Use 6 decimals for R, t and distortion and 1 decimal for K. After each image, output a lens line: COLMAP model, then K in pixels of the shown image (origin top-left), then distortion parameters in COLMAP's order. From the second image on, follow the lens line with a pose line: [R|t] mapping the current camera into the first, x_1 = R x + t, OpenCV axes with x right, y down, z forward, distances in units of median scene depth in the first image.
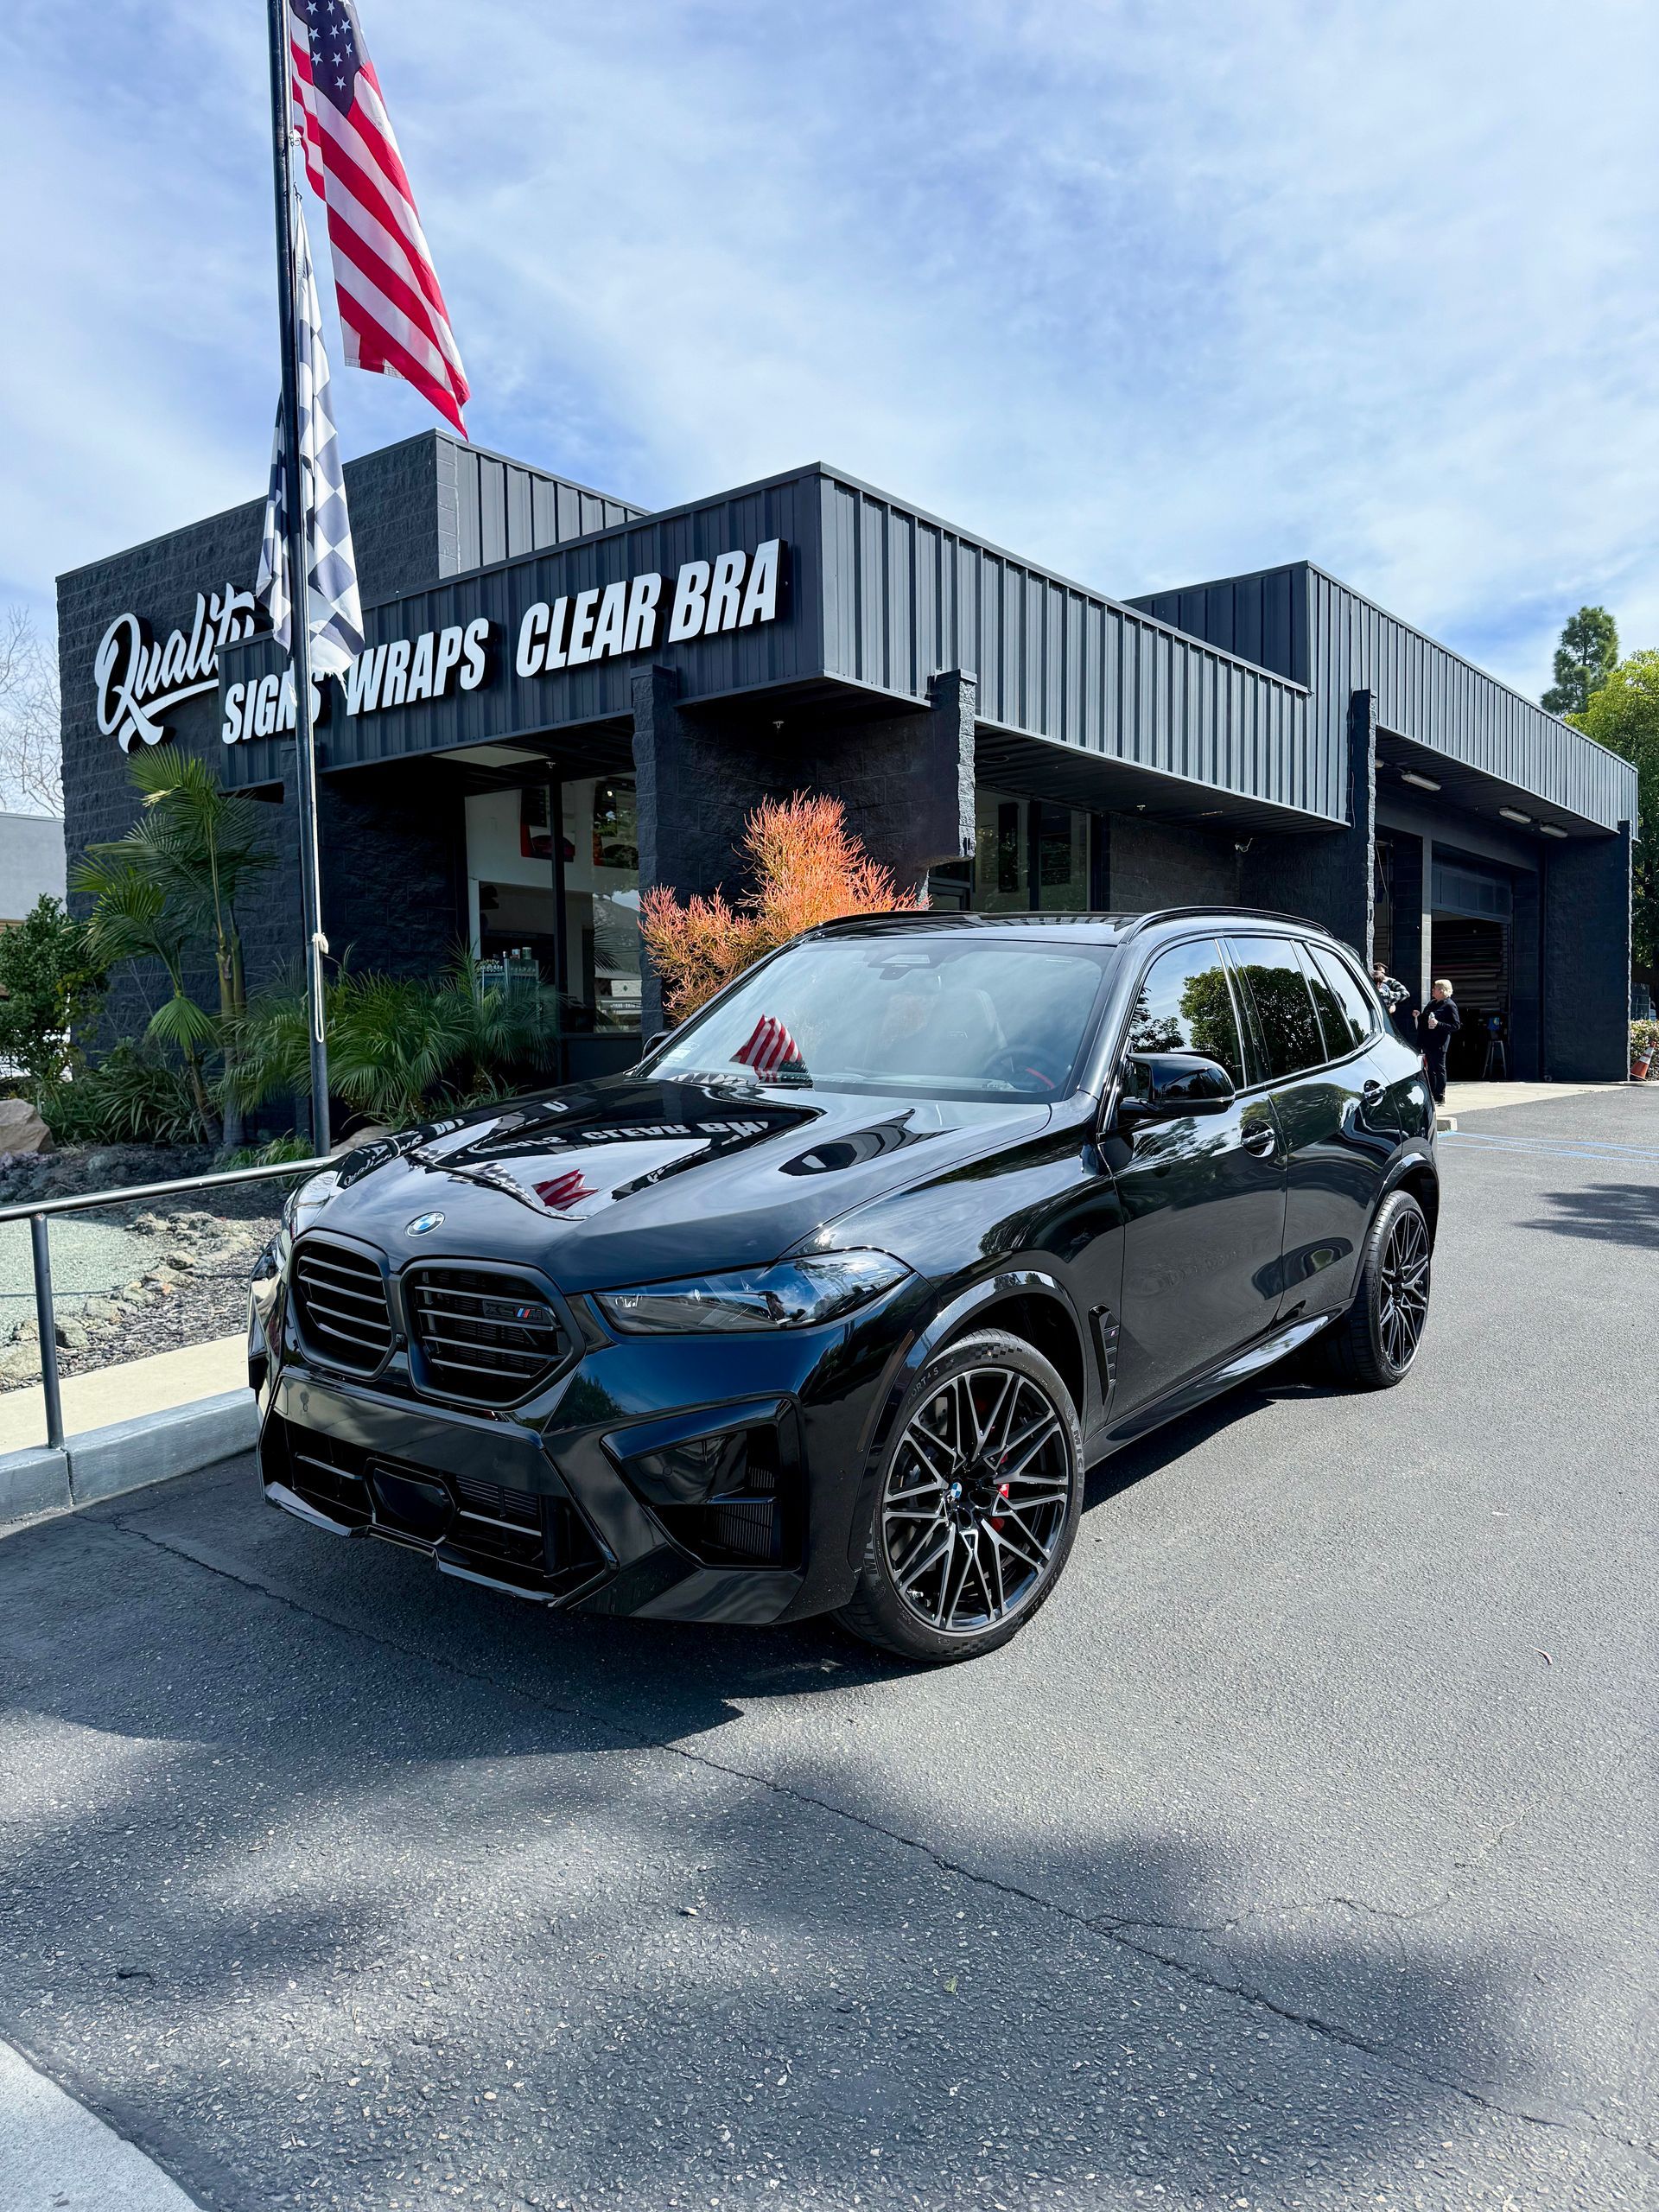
lens RADIAL K [[1538.1, 0, 829.5], [0, 1538.1, 1106.0], [0, 0, 1]] dist [0.073580, -0.125502]
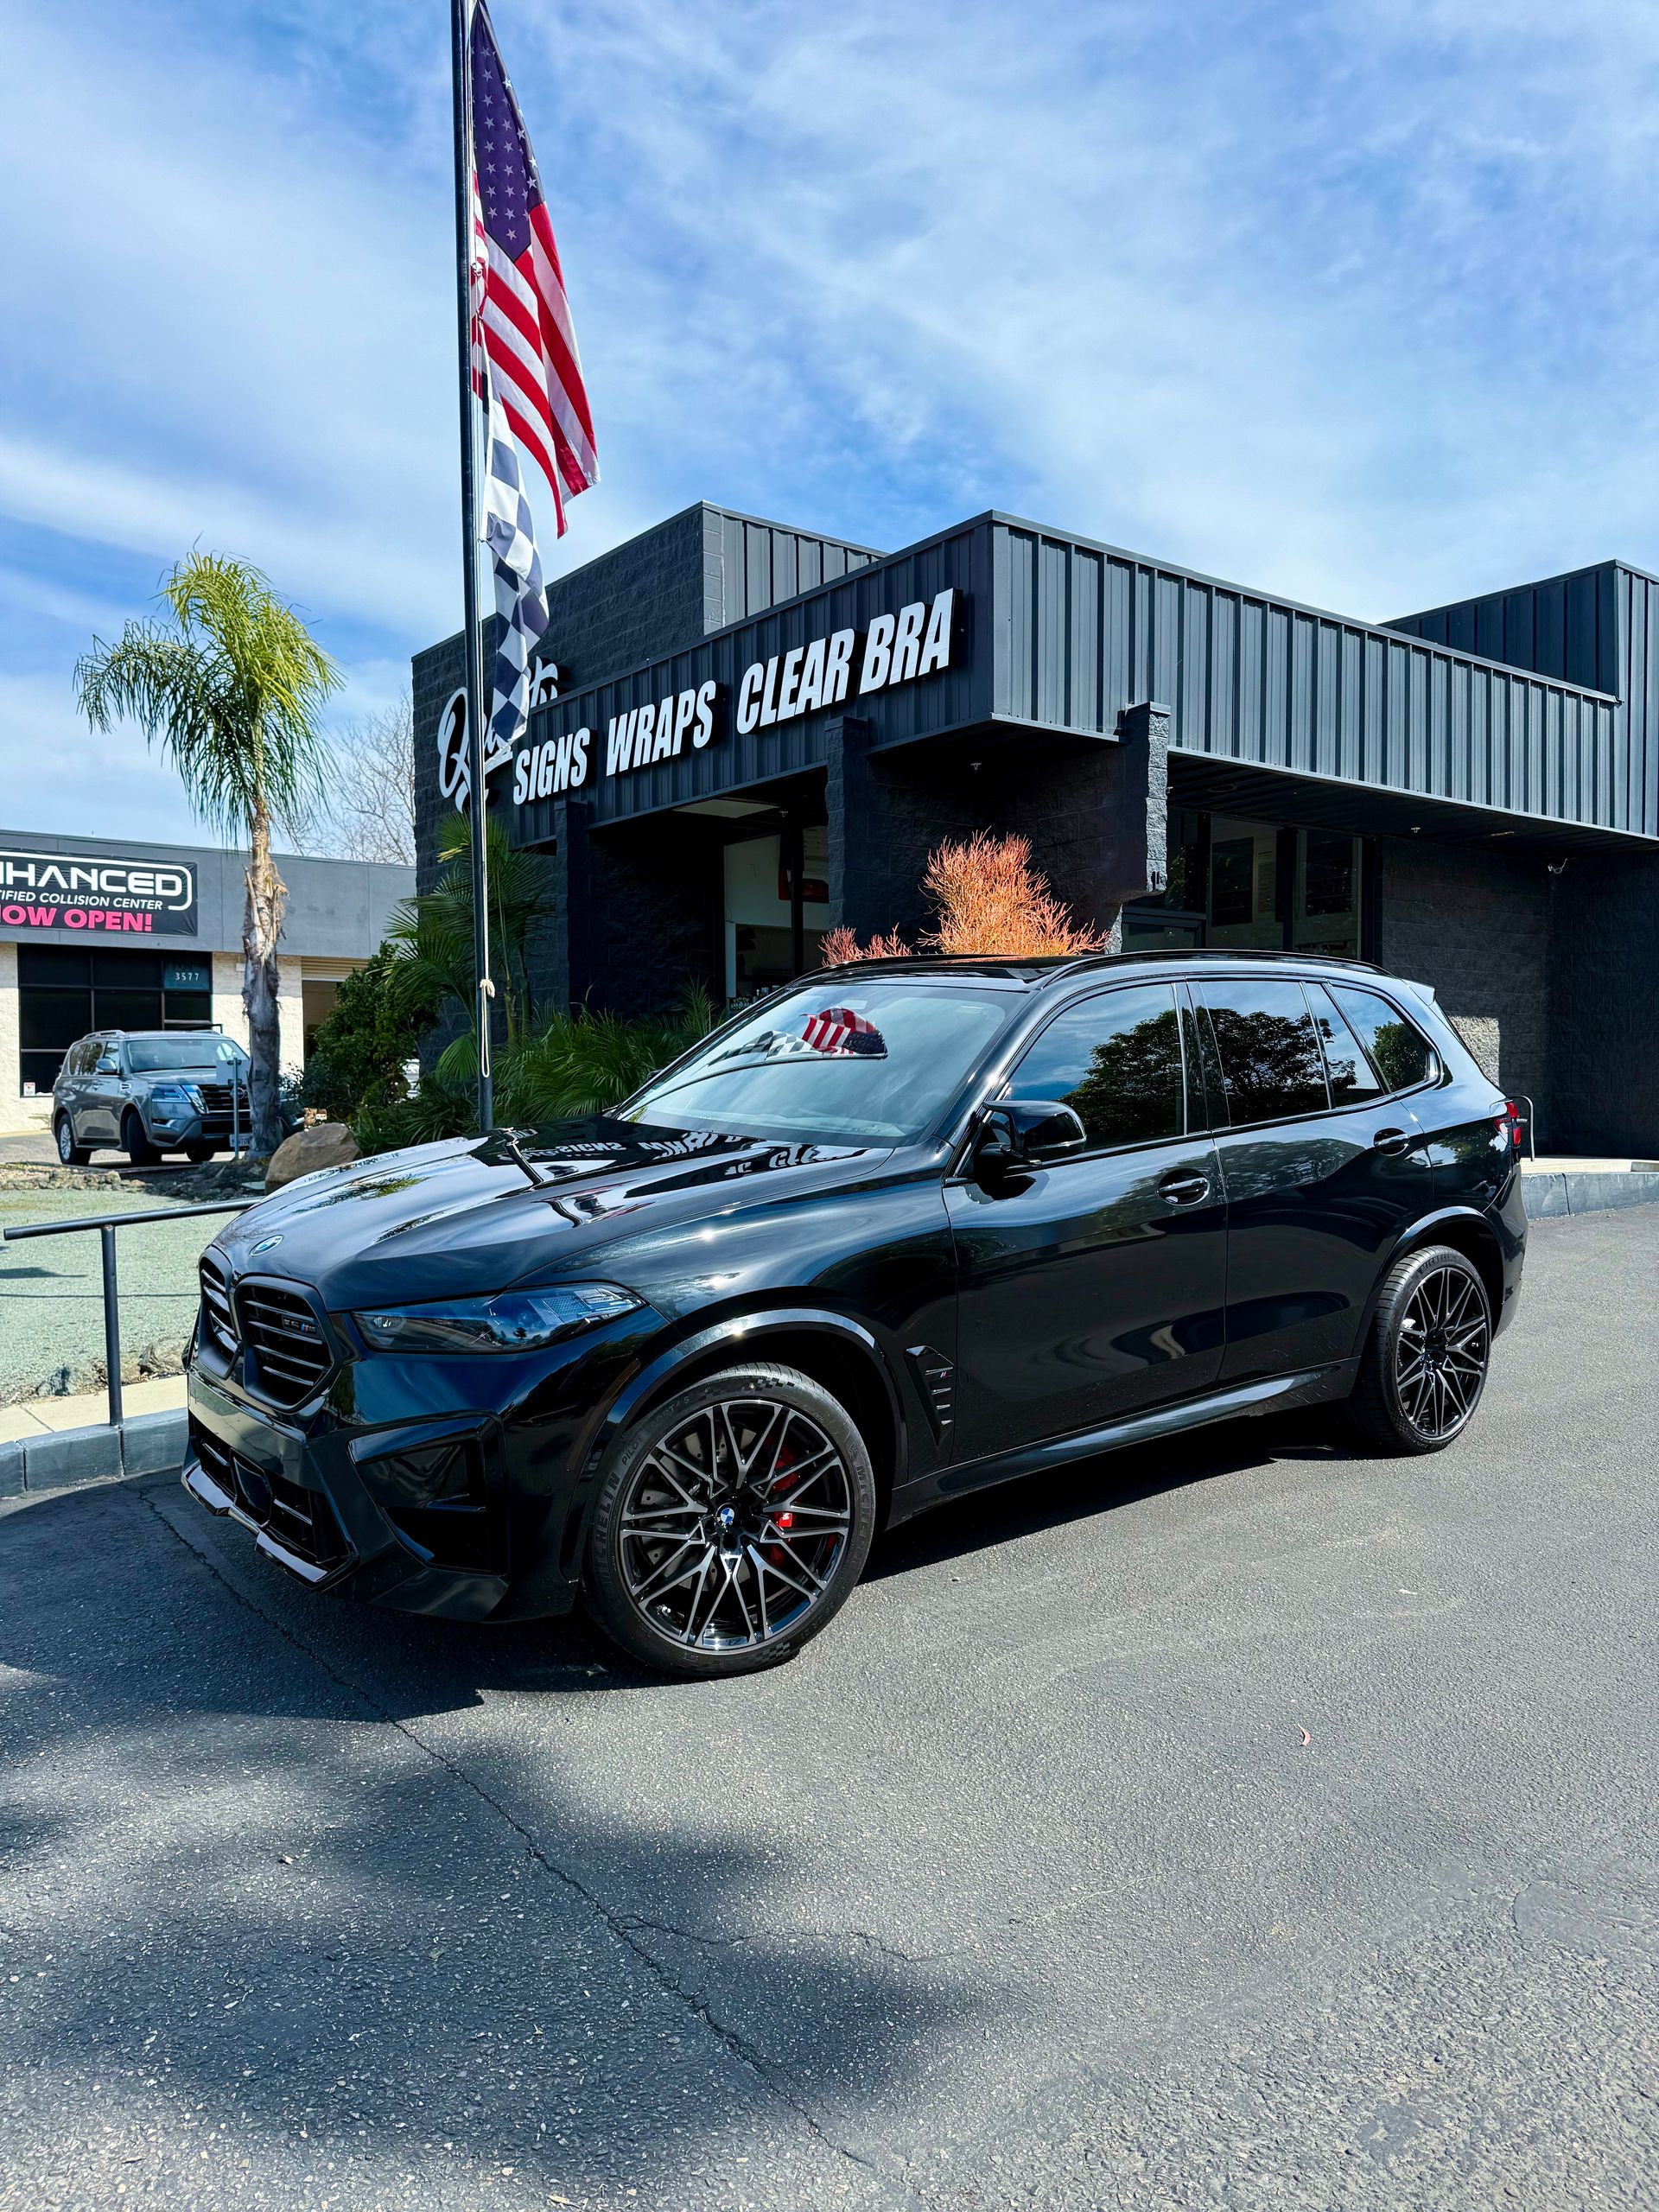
lens RADIAL K [[1533.3, 0, 829.5], [0, 1533.3, 1106.0], [0, 0, 1]] dist [0.066687, -0.088468]
pose [[0.966709, 0.010255, -0.255673, 0.141444], [-0.015012, 0.999748, -0.016662, -0.004834], [0.255438, 0.019945, 0.966620, -0.001396]]
